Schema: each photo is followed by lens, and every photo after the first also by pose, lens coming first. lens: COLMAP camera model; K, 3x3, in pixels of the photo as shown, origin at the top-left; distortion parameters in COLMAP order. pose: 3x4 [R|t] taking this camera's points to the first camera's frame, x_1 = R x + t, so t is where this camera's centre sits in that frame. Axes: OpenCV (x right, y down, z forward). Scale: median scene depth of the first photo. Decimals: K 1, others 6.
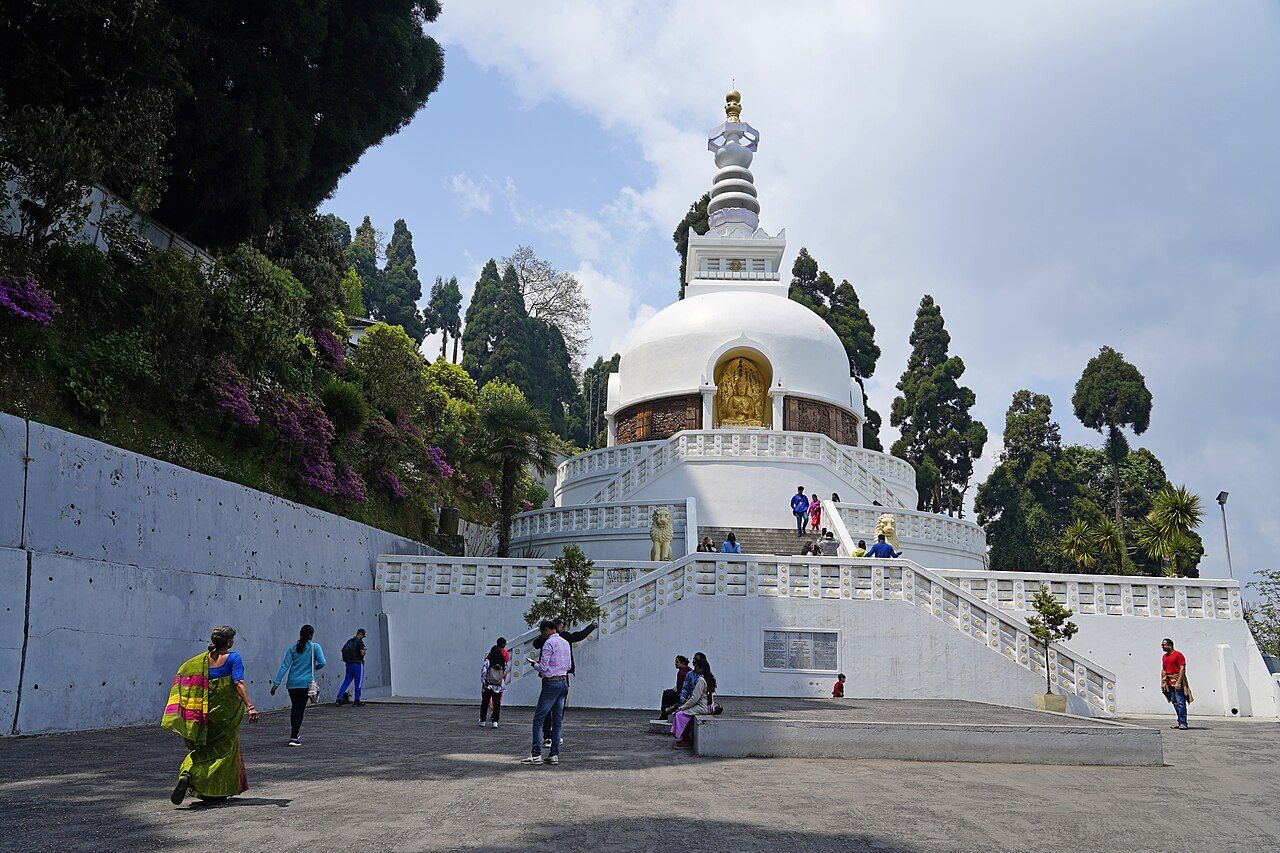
lens RADIAL K [[830.4, 0, 640.0], [0, 830.4, 426.5], [0, 0, 1]] dist [-0.023053, 0.002520]
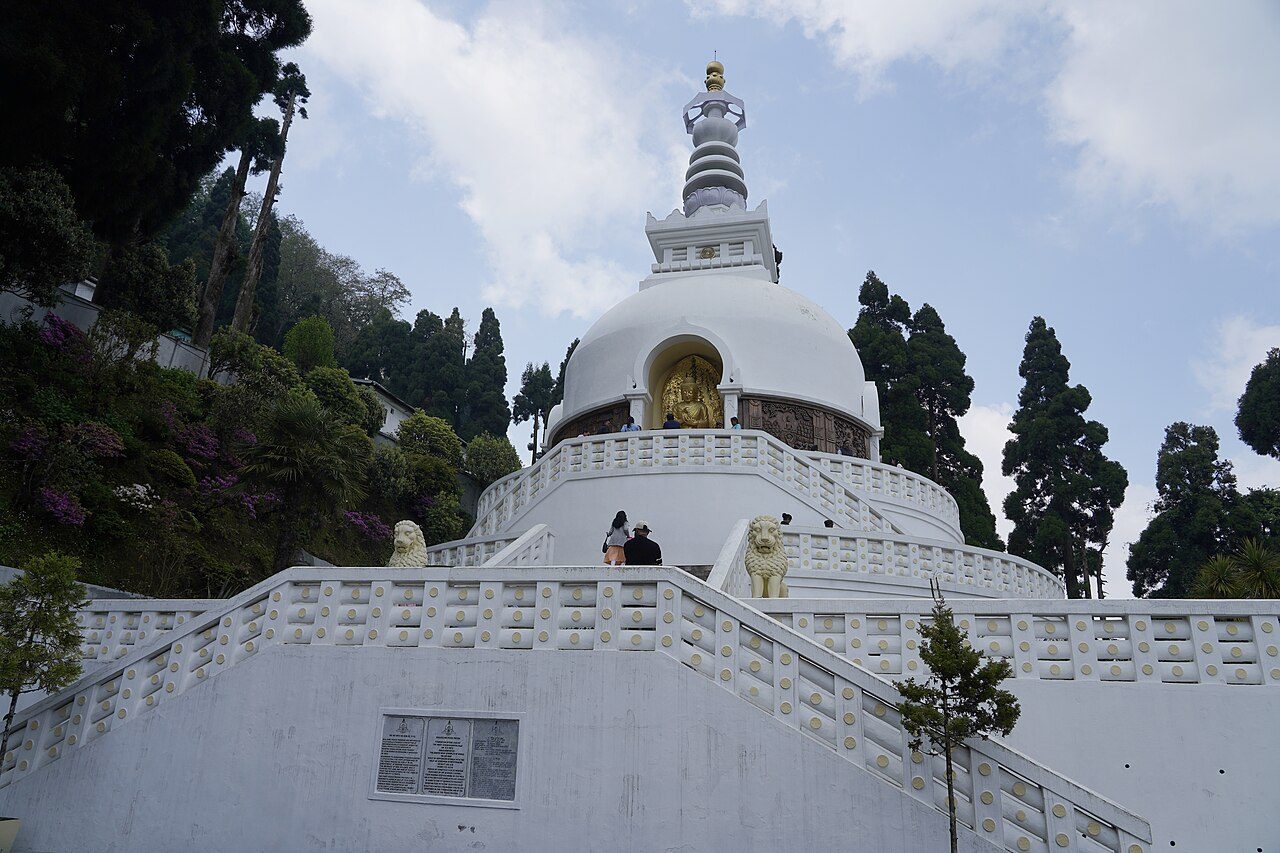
lens RADIAL K [[830.4, 0, 640.0], [0, 830.4, 426.5], [0, 0, 1]] dist [-0.023053, 0.002520]
pose [[0.980733, -0.066174, -0.183805, 0.218550], [0.043760, 0.991388, -0.123431, 0.075584], [0.190389, 0.113010, 0.975182, 0.277515]]
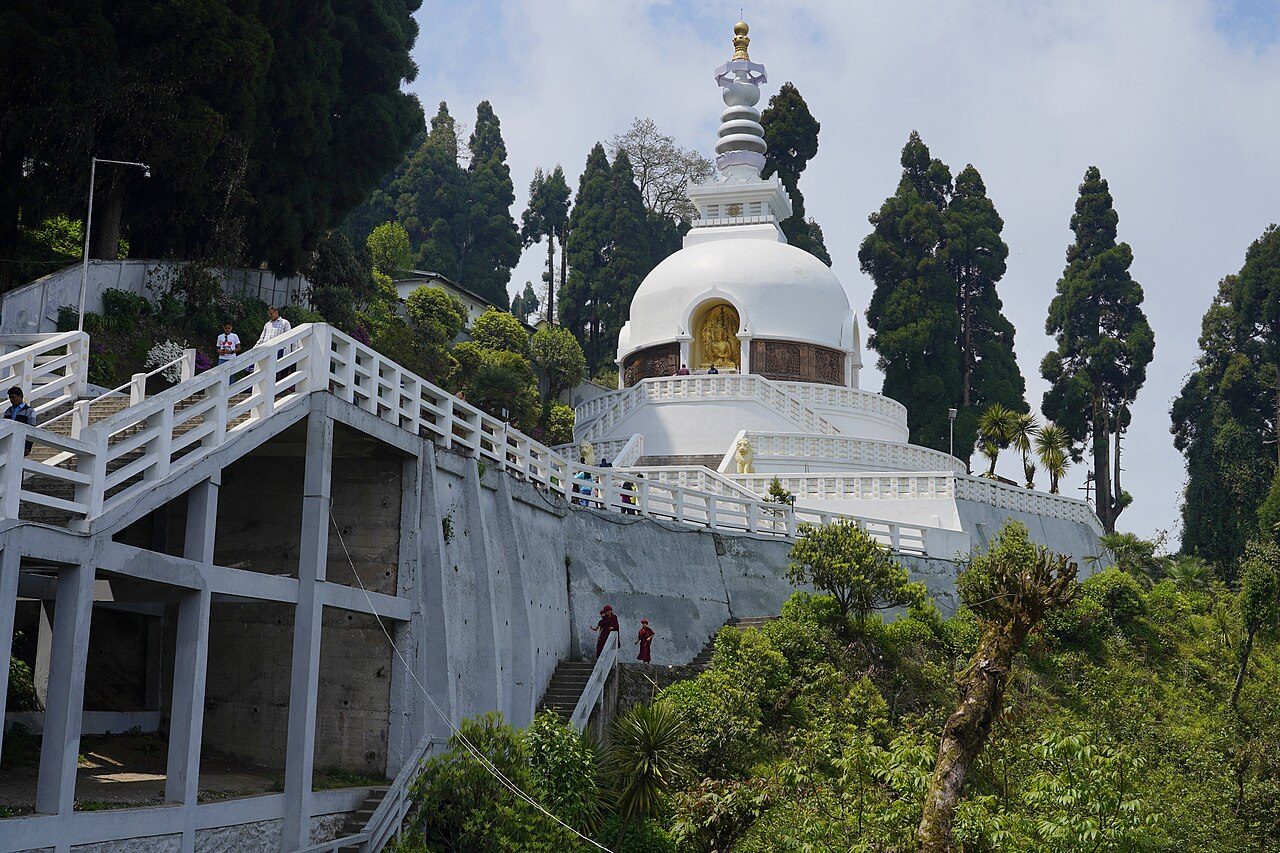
lens RADIAL K [[1349.8, 0, 640.0], [0, 1349.8, 426.5], [0, 0, 1]] dist [-0.010674, 0.006122]
pose [[0.973417, -0.053879, -0.222612, 0.425582], [0.069363, 0.995642, 0.062328, -0.043770], [0.218283, -0.076112, 0.972913, -0.816105]]
